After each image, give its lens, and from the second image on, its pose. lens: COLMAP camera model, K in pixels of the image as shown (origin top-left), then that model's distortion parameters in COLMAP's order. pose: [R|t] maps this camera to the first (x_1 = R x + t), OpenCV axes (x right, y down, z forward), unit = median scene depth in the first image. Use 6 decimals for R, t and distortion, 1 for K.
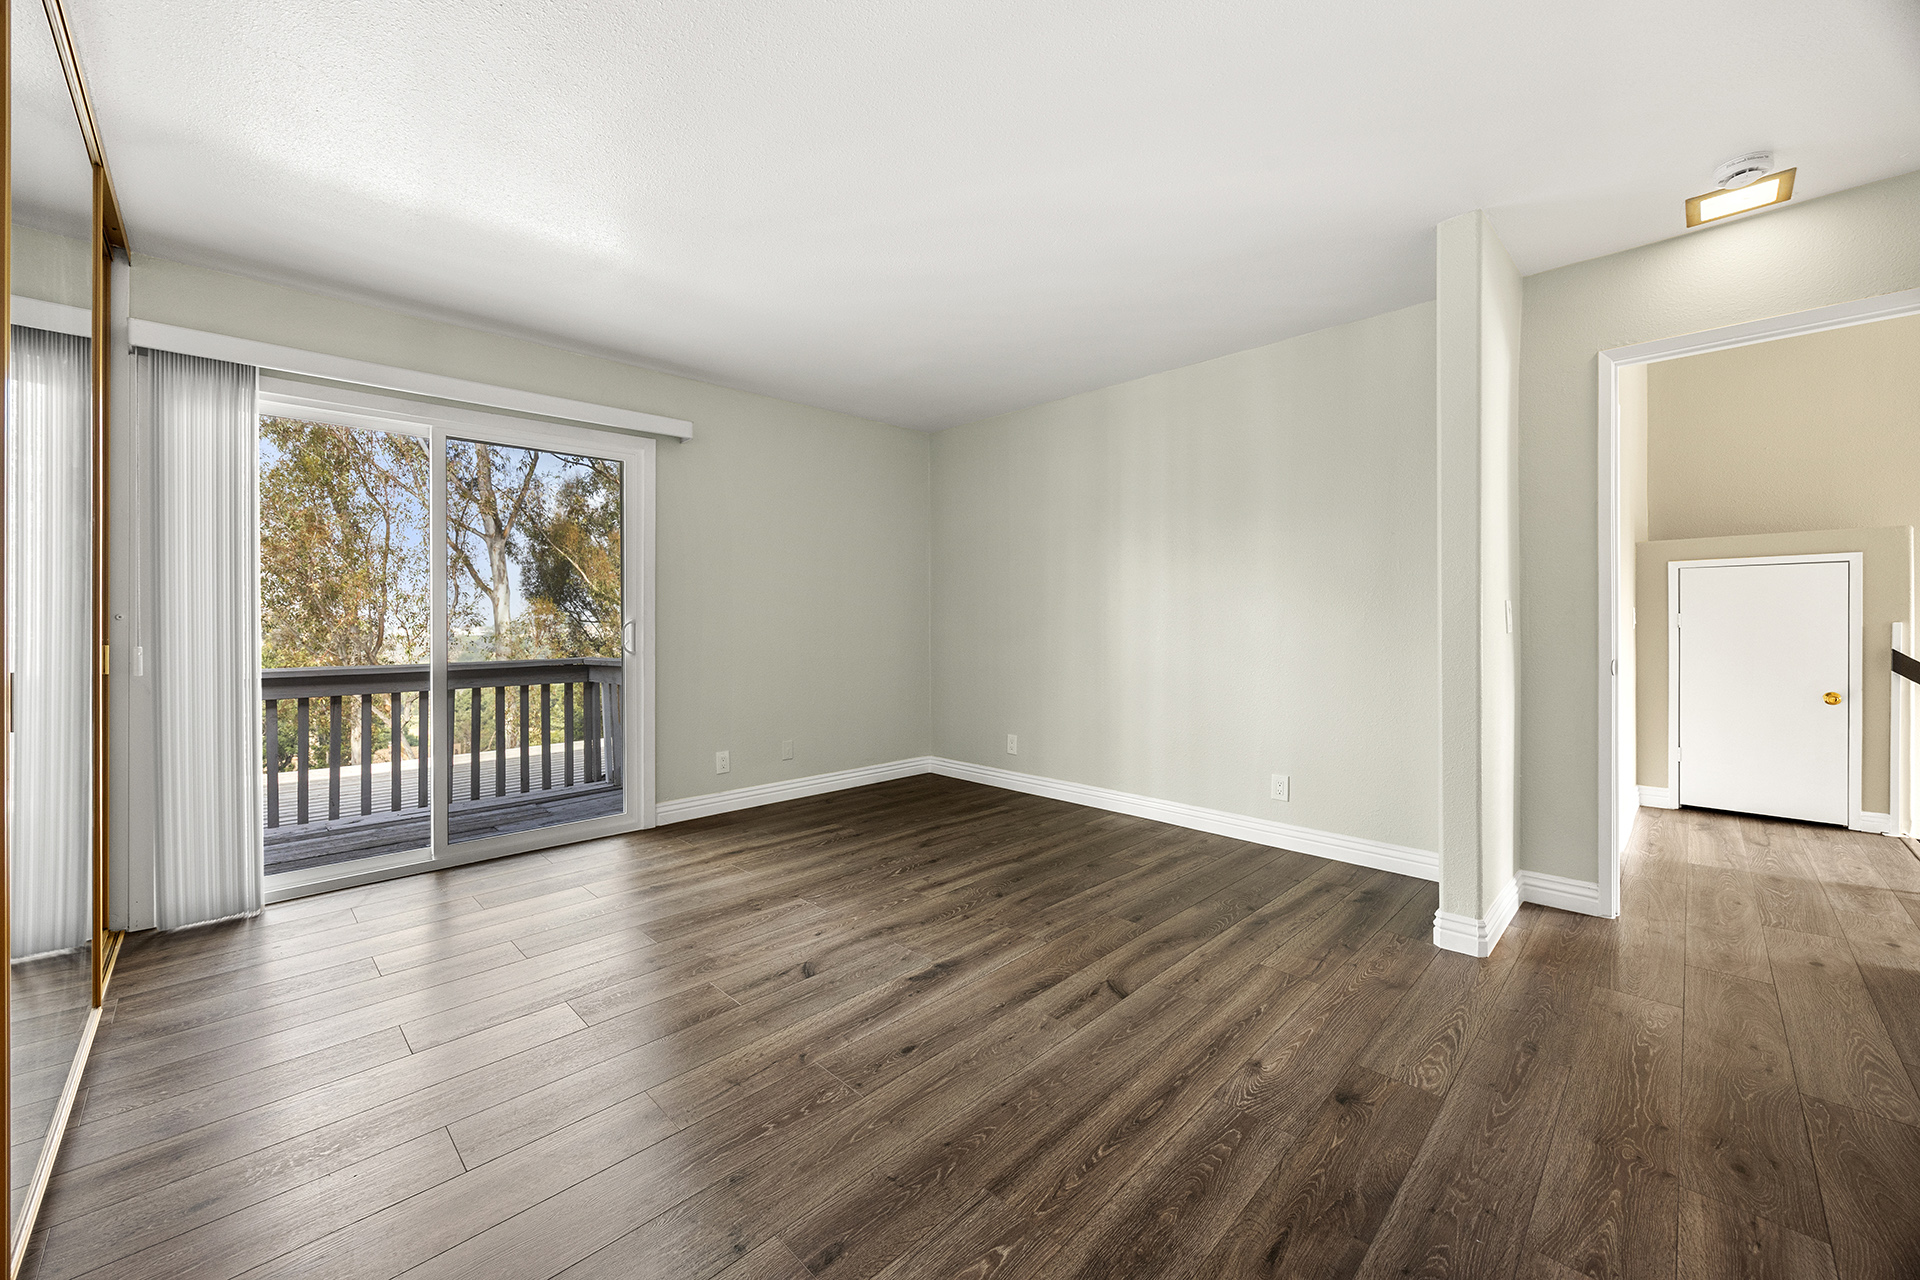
lens RADIAL K [[775.0, 0, 962.1], [0, 775.0, 615.1], [0, 0, 1]] dist [0.002339, 0.000158]
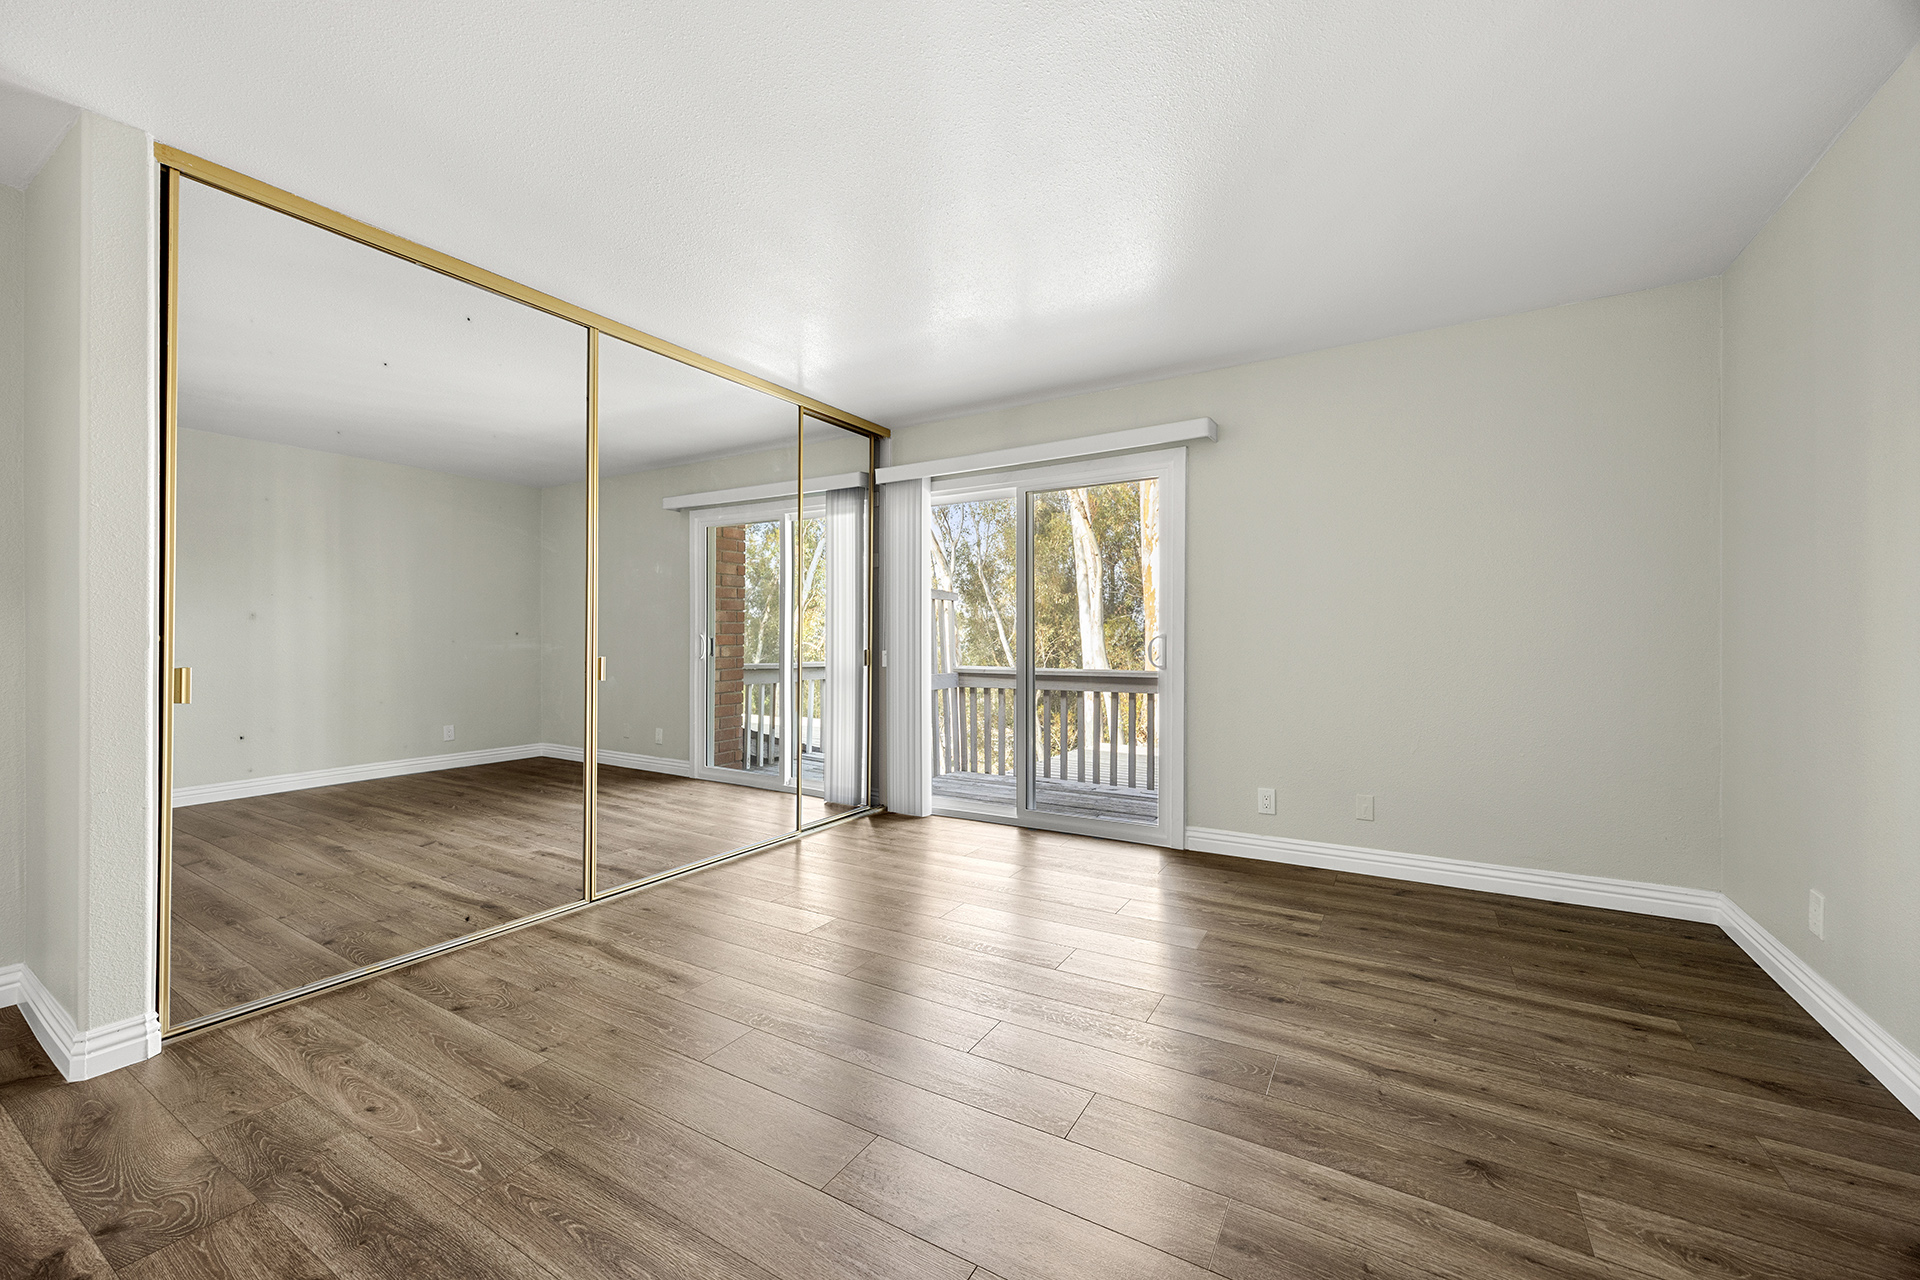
lens RADIAL K [[768.6, 0, 949.7], [0, 768.6, 631.5], [0, 0, 1]] dist [0.000686, 0.000022]
pose [[0.200716, -0.007785, -0.979618, 0.506856], [0.012037, 0.999913, -0.005480, 0.004618], [0.979575, -0.010692, 0.200793, 0.554463]]
